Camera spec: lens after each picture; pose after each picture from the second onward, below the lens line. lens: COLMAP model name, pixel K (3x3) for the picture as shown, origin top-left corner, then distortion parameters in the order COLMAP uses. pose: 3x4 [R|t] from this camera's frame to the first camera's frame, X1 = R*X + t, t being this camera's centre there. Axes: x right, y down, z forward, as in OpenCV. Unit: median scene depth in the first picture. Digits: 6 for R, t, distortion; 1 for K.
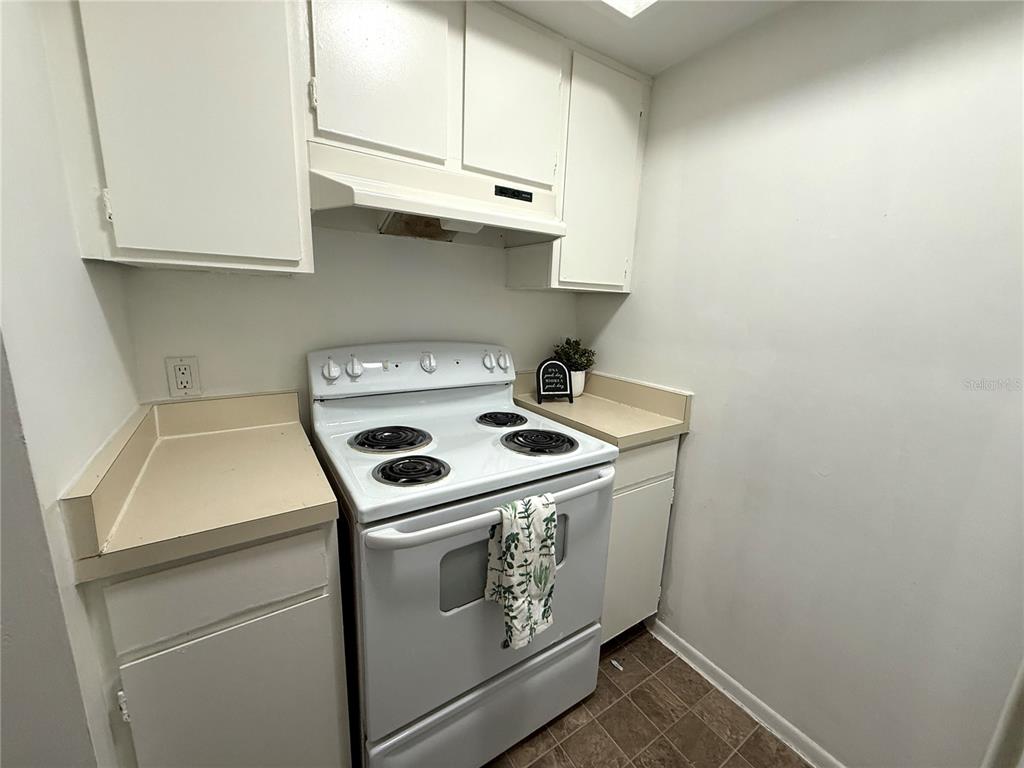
lens RADIAL K [[413.7, 0, 514.6], [0, 413.7, 378.5], [0, 0, 1]] dist [0.011996, 0.000069]
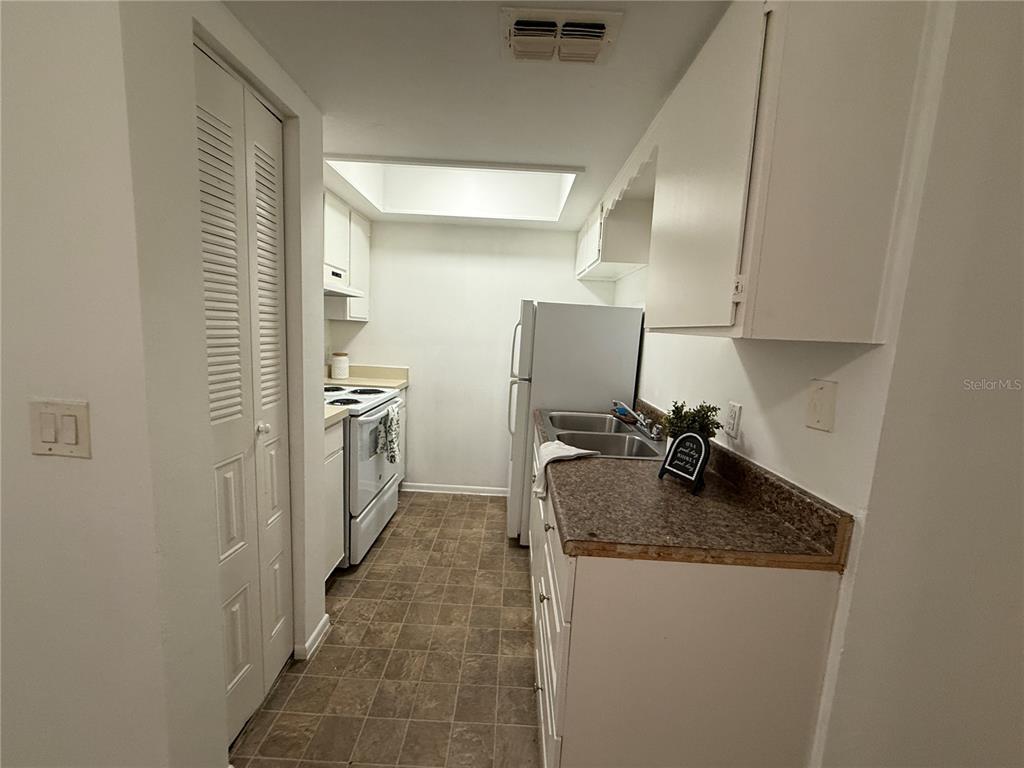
lens RADIAL K [[404.6, 0, 512.0], [0, 404.6, 384.0], [0, 0, 1]] dist [-0.000698, 0.000022]
pose [[0.565707, -0.117689, 0.816164, -1.164802], [0.138271, 0.989287, 0.046813, 0.110244], [-0.812931, 0.086370, 0.575920, -0.778000]]
